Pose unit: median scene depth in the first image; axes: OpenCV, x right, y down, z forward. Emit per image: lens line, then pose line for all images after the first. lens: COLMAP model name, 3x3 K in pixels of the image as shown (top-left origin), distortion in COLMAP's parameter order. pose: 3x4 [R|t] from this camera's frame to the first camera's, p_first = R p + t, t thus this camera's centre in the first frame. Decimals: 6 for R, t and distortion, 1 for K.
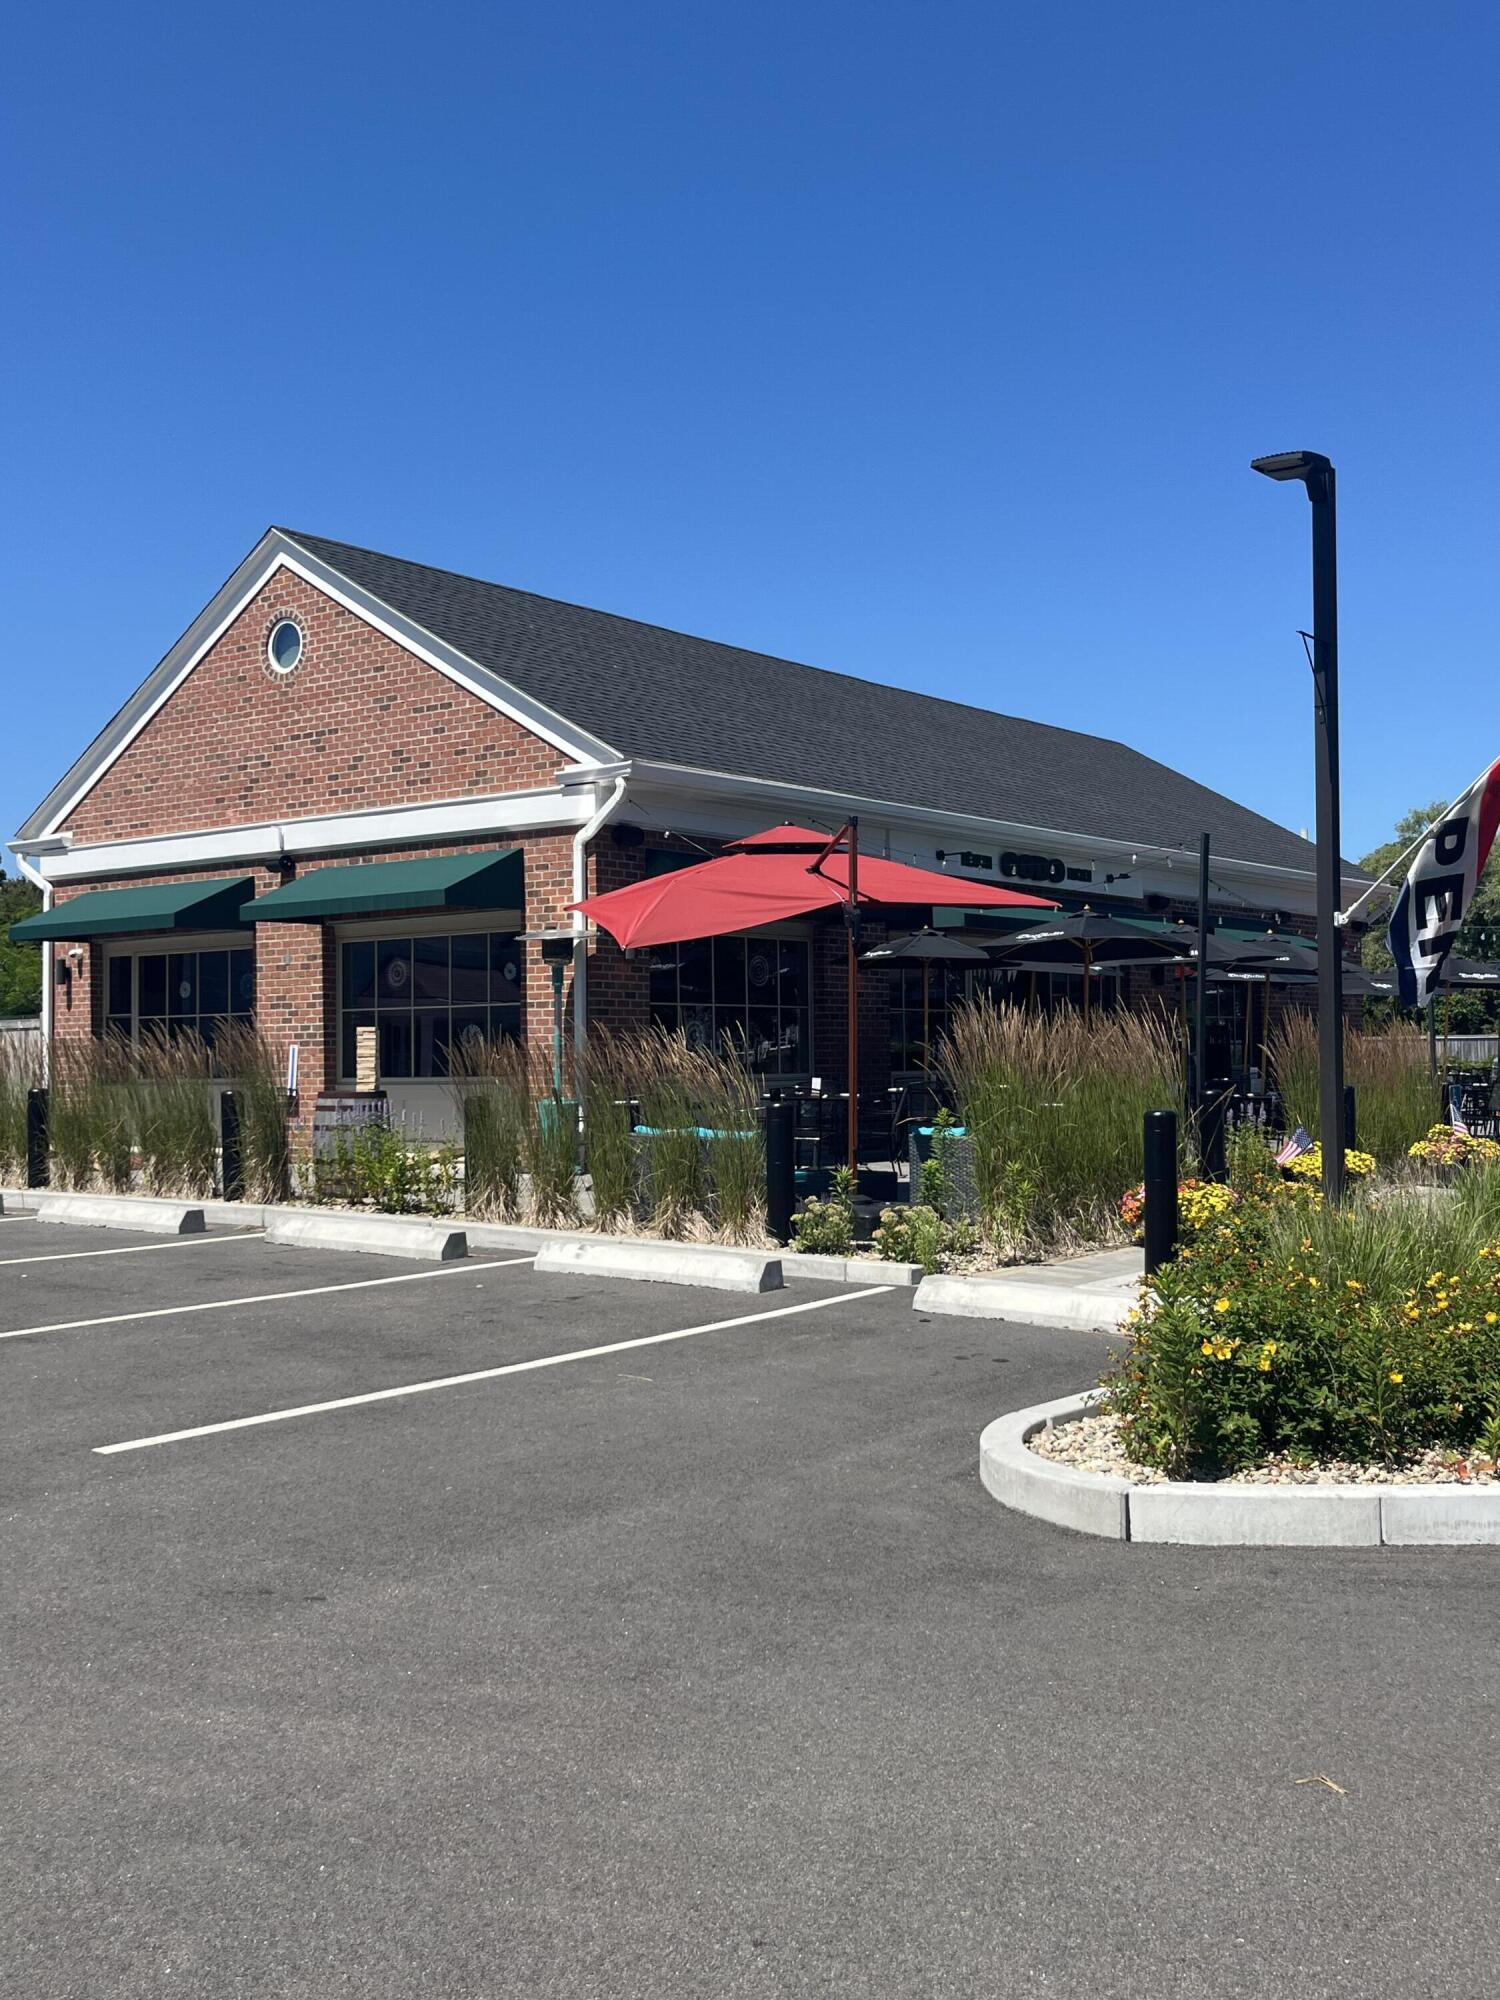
lens RADIAL K [[1915.7, 0, 750.7], [0, 1915.7, 1017.6], [0, 0, 1]] dist [0.082198, 0.000000]
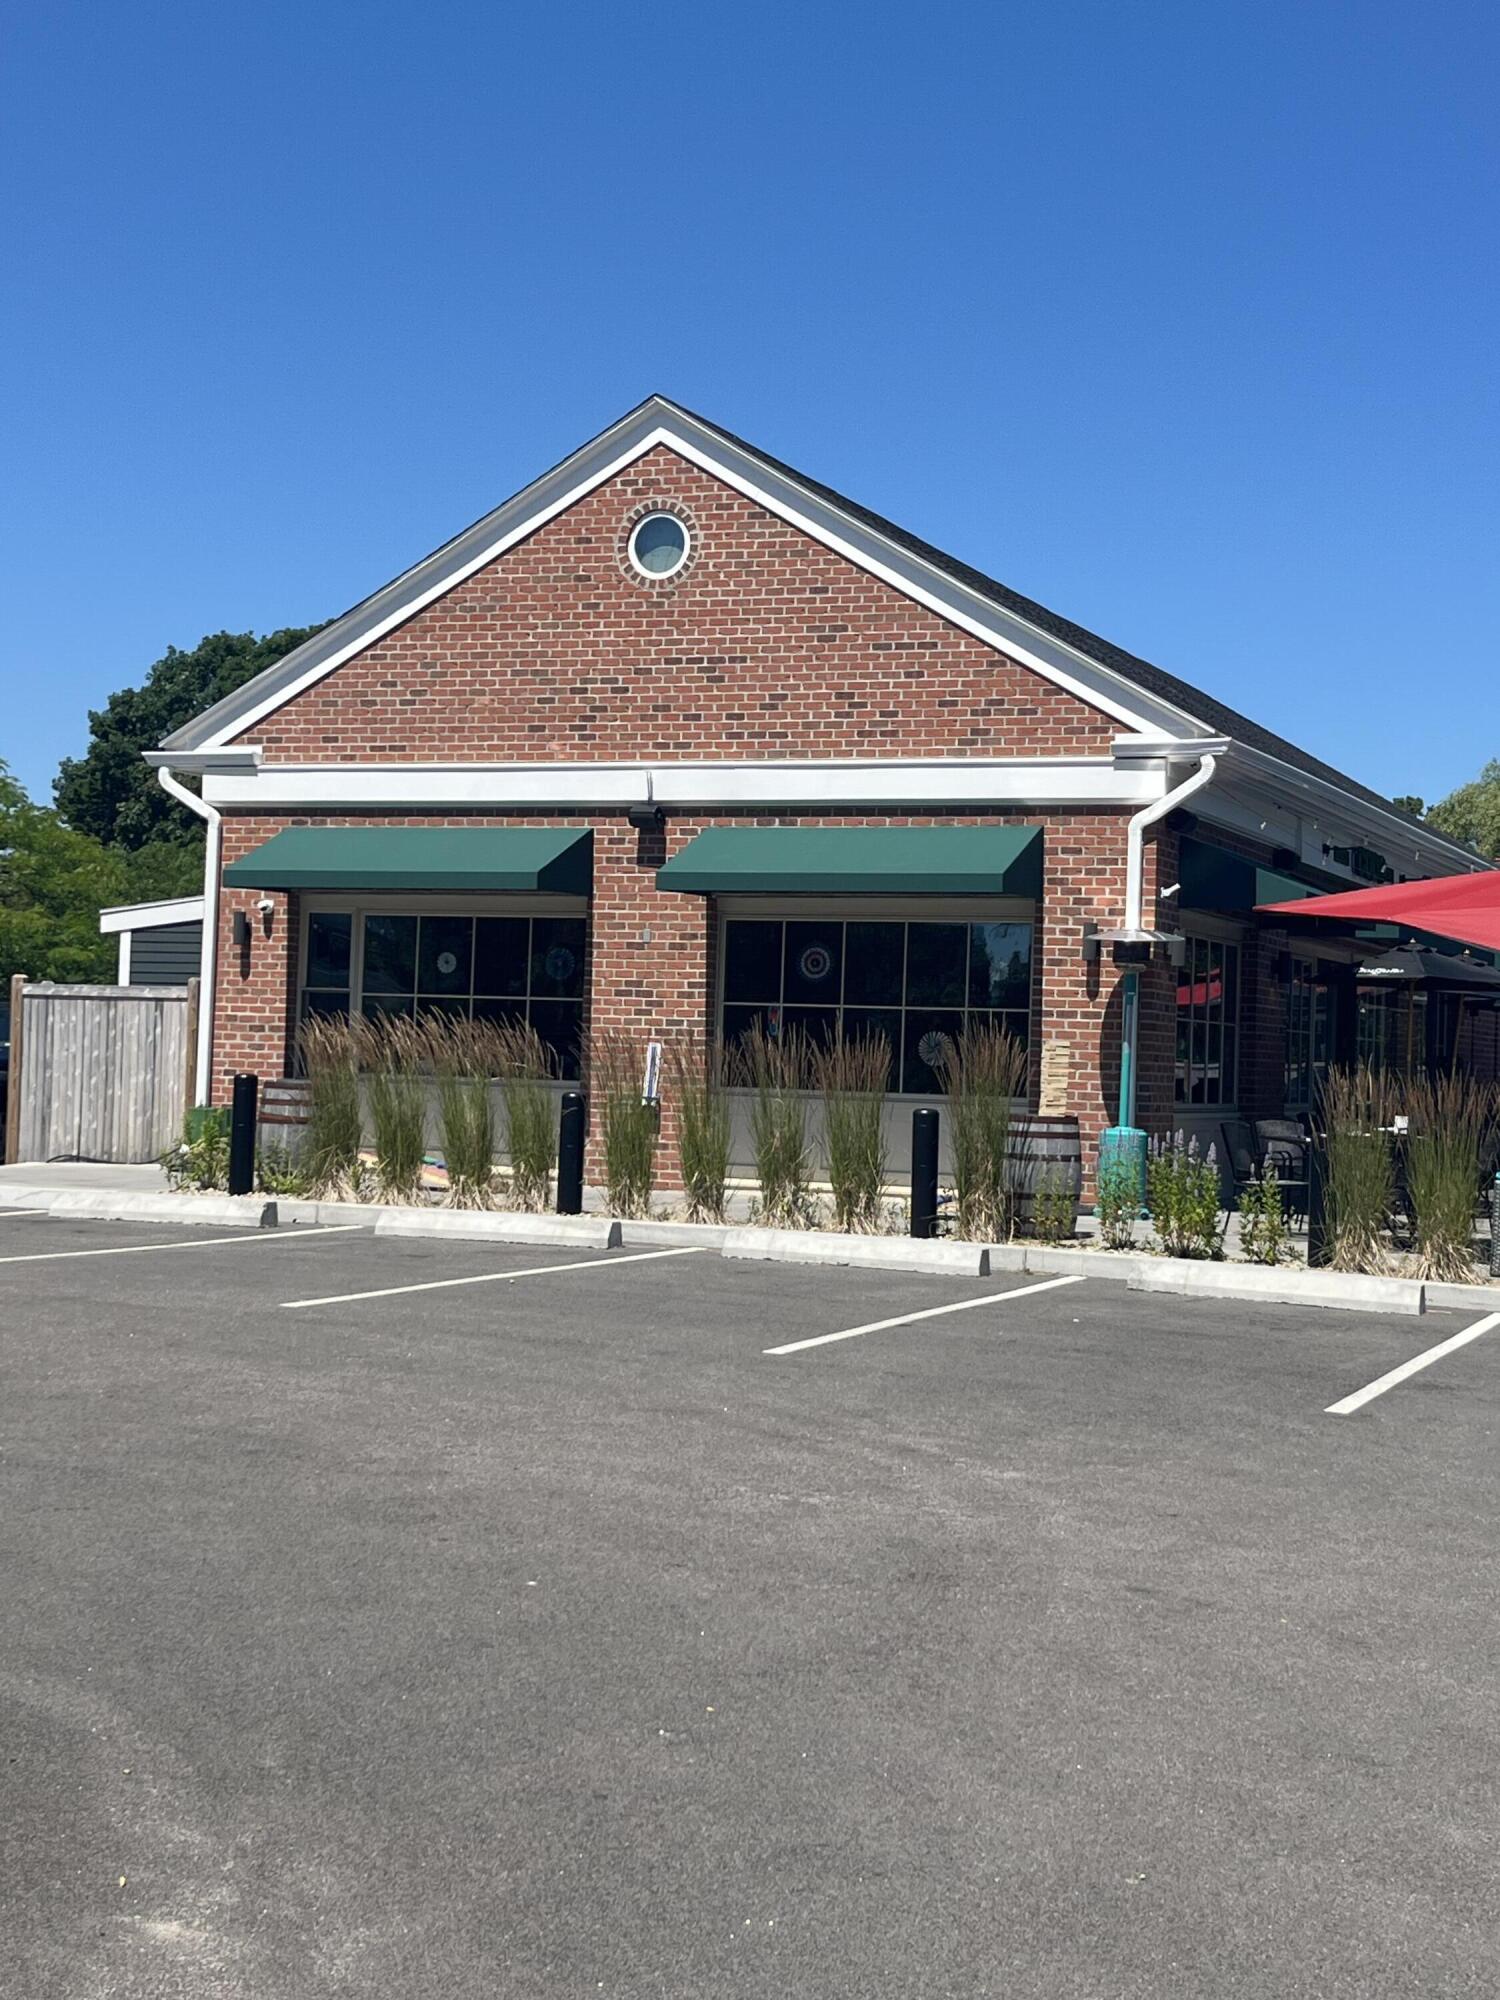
lens RADIAL K [[2728.8, 0, 749.0], [0, 2728.8, 991.0], [0, 0, 1]] dist [0.205963, 0.000000]
pose [[0.966015, 0.049405, 0.253719, -0.491177], [-0.049386, 0.998759, -0.006449, -0.002036], [-0.253723, -0.006300, 0.967256, -0.114447]]
